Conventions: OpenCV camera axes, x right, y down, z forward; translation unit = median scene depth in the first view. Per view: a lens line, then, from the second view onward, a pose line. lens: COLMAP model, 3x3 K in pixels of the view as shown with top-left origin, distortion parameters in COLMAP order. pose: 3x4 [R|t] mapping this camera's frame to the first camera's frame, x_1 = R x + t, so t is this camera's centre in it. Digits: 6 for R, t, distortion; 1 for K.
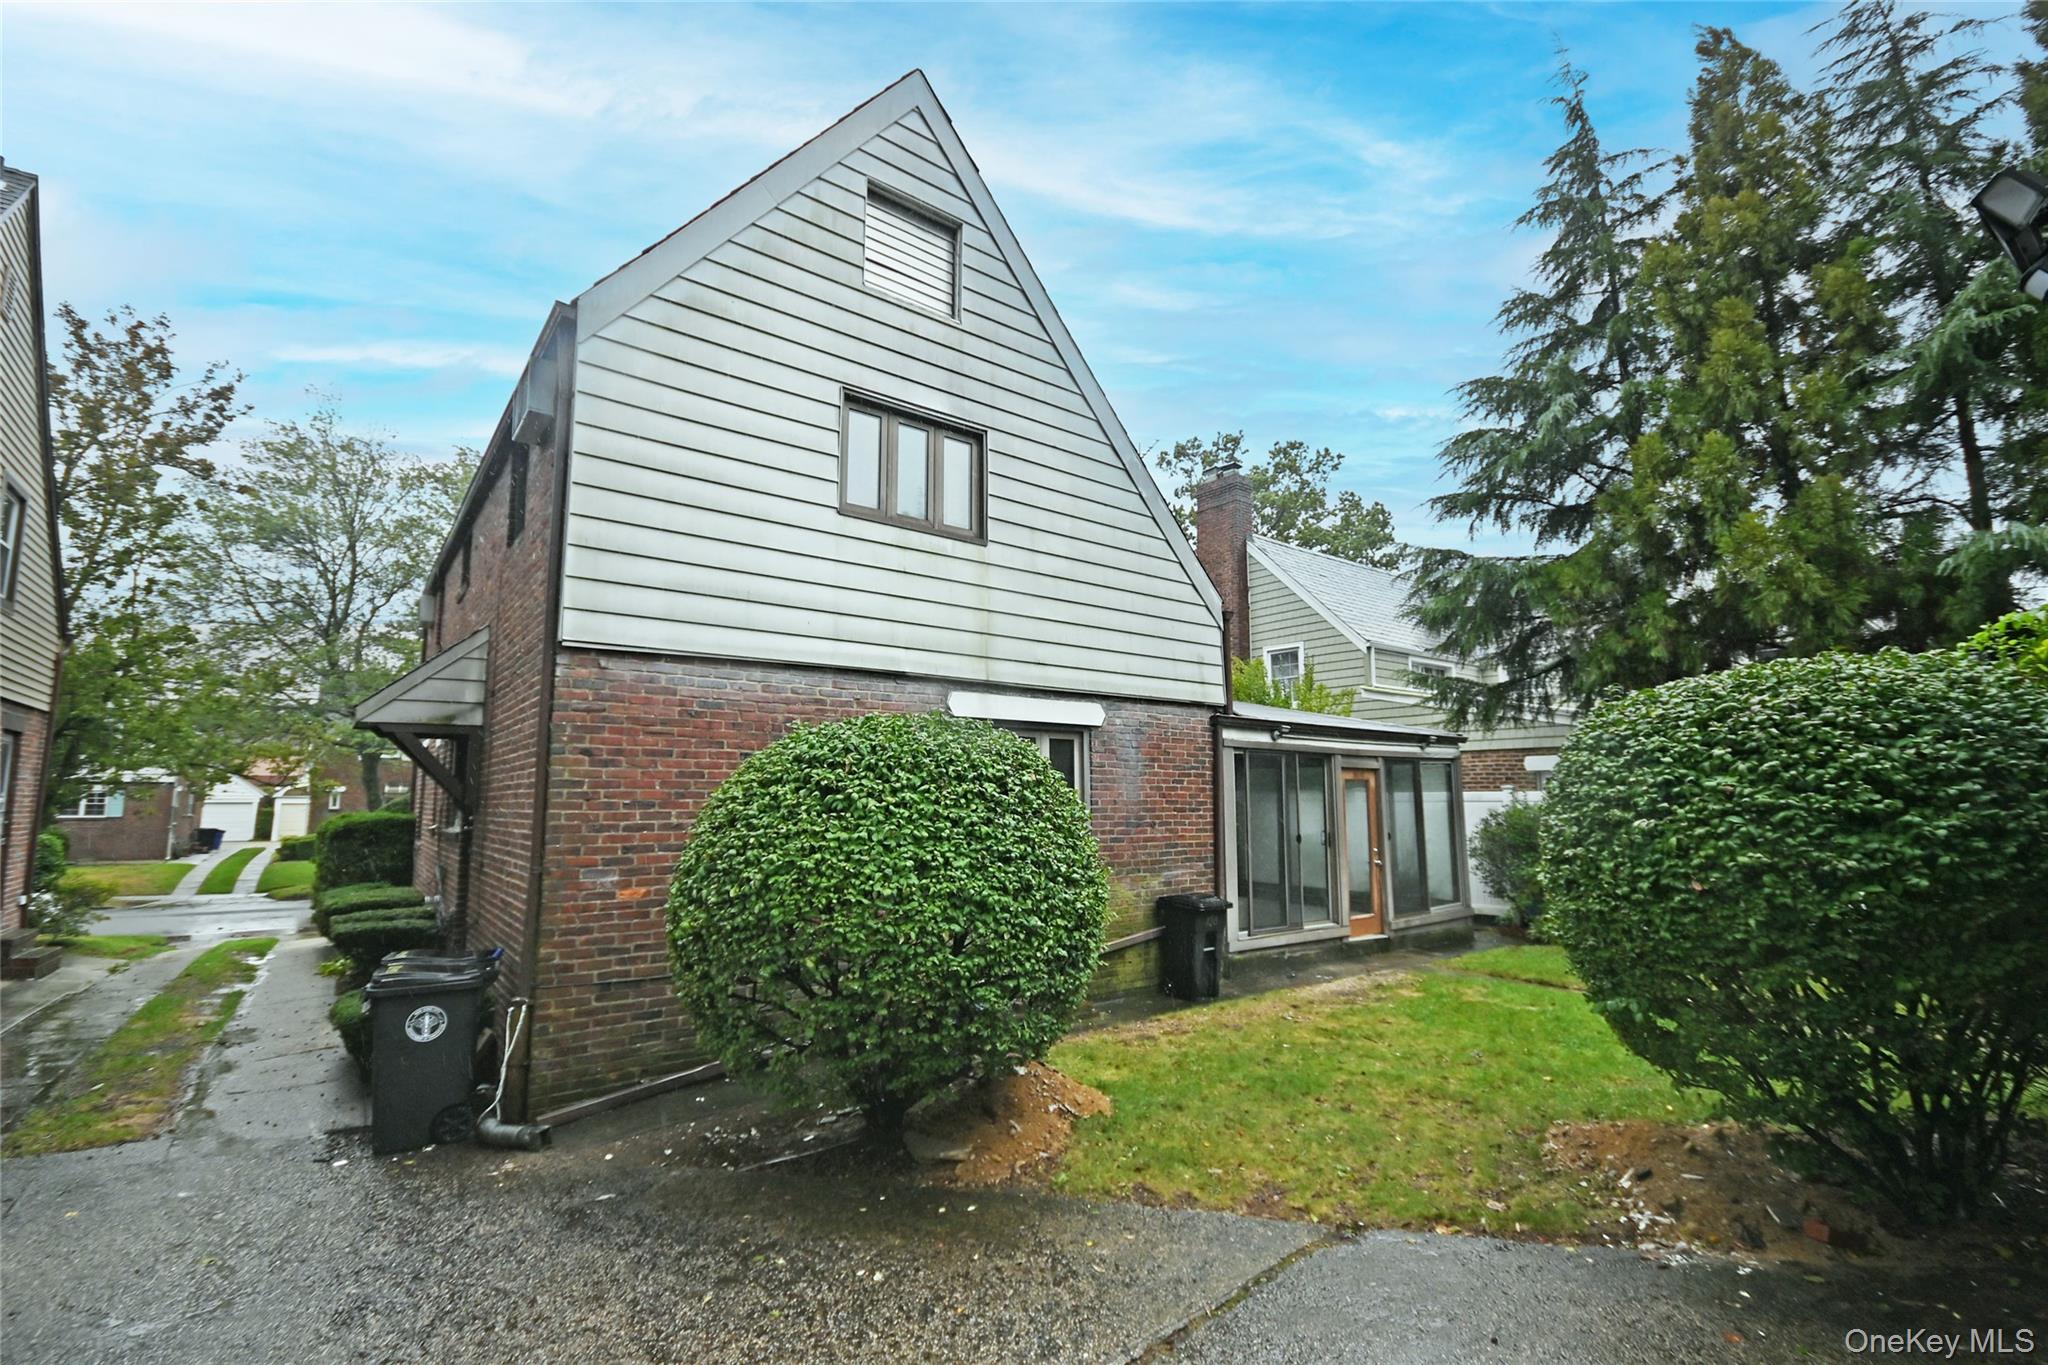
lens RADIAL K [[908.9, 0, 1029.0], [0, 908.9, 676.0], [0, 0, 1]] dist [-0.003200, -0.001361]
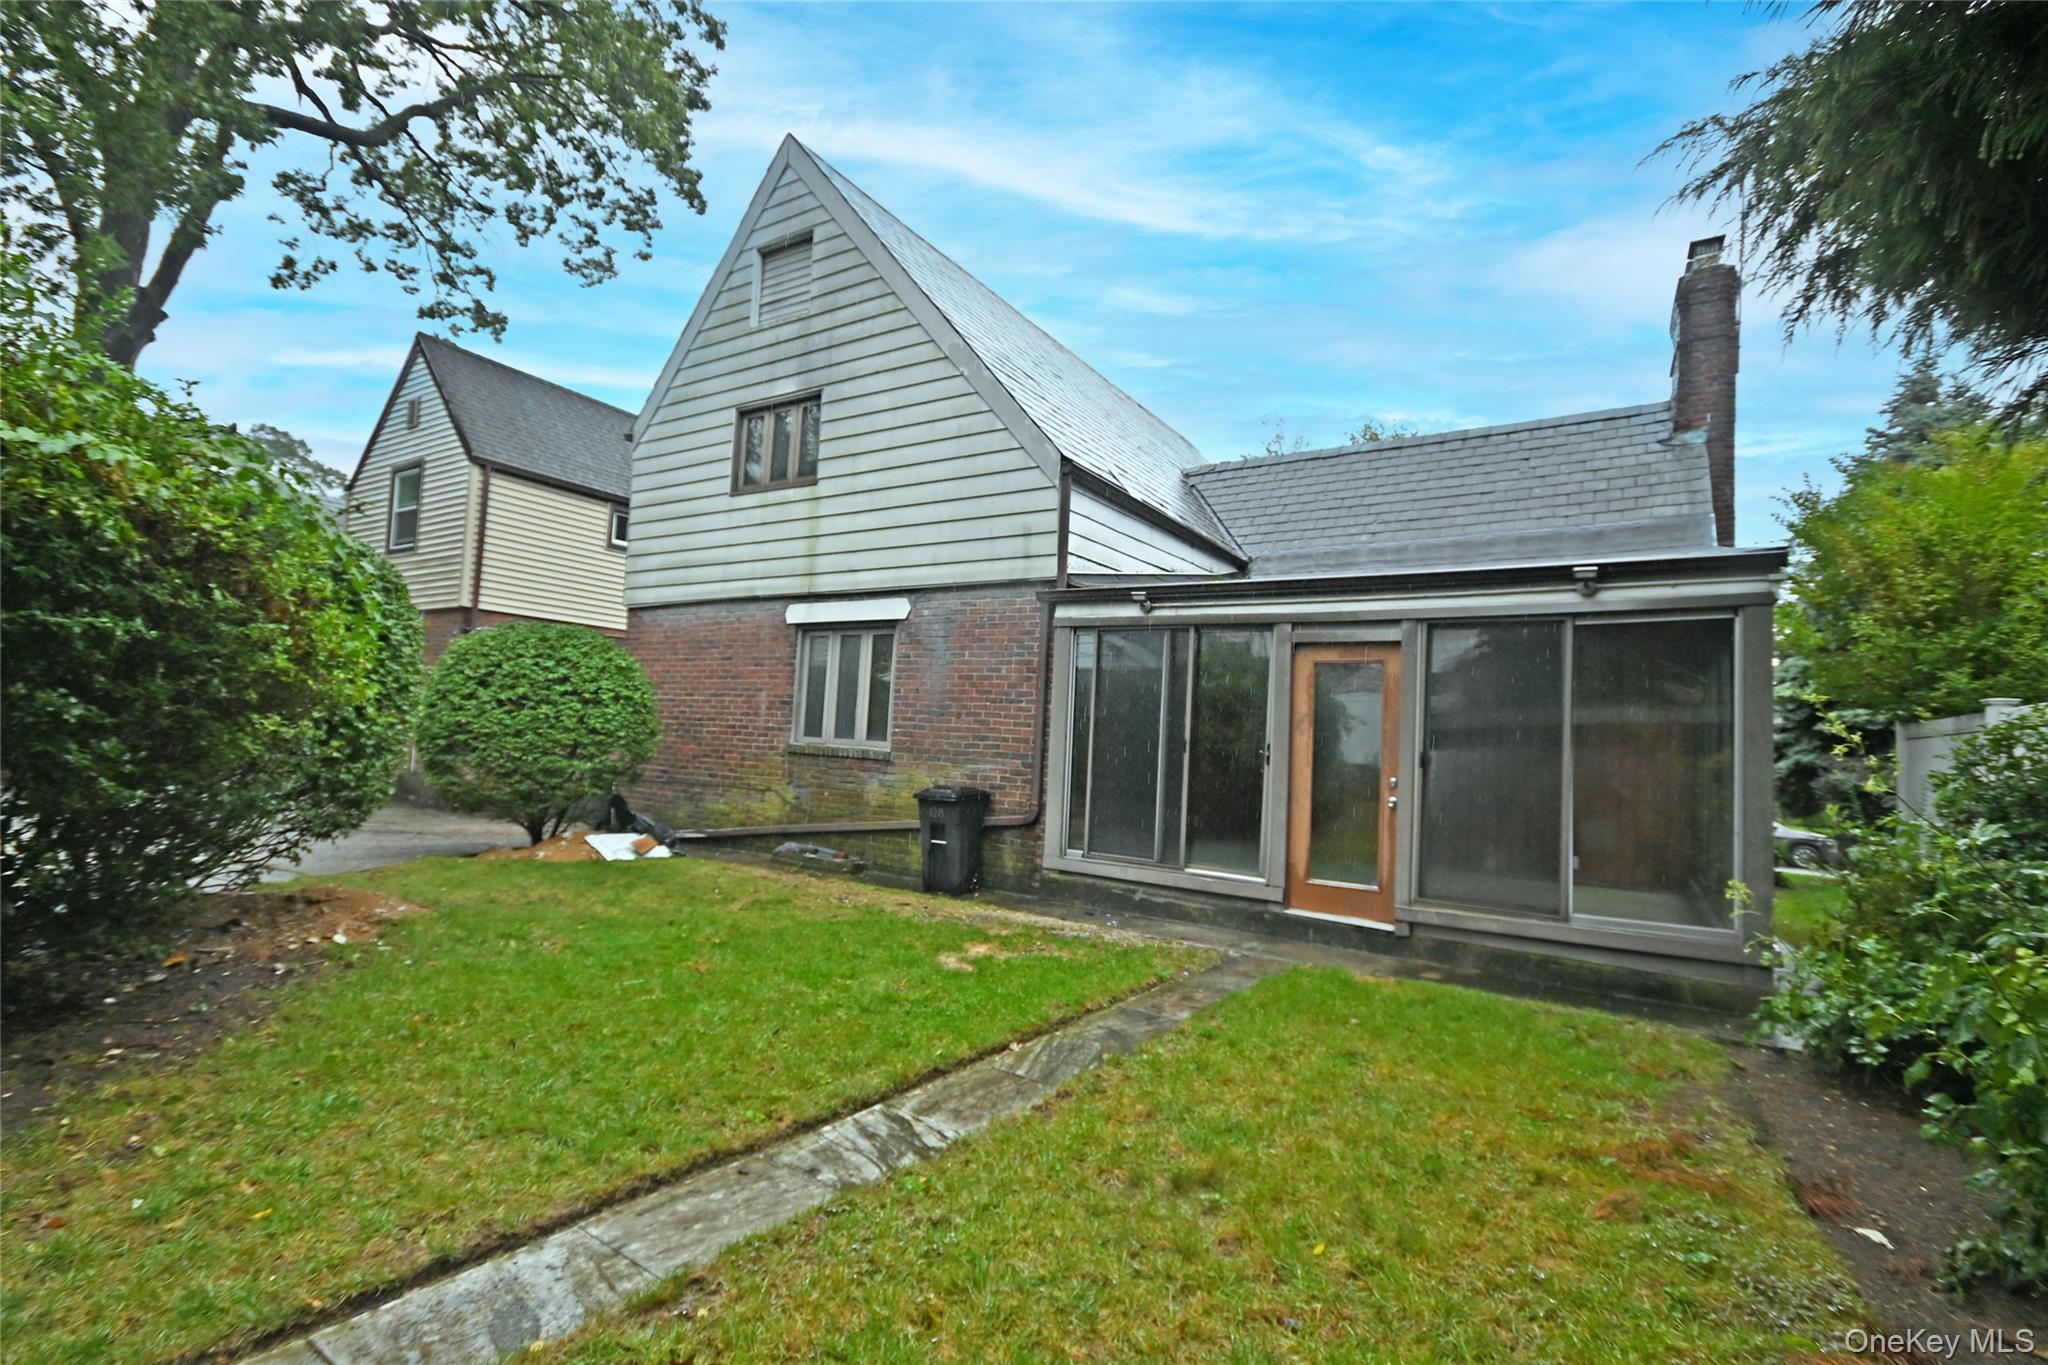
lens RADIAL K [[929.4, 0, 1026.1], [0, 929.4, 688.0], [0, 0, 1]] dist [0.001810, 0.000038]
pose [[0.322187, -0.039748, -0.945841, 1.208948], [0.076708, 0.996929, -0.015765, 0.172543], [0.943563, -0.067474, 0.324247, 0.825100]]
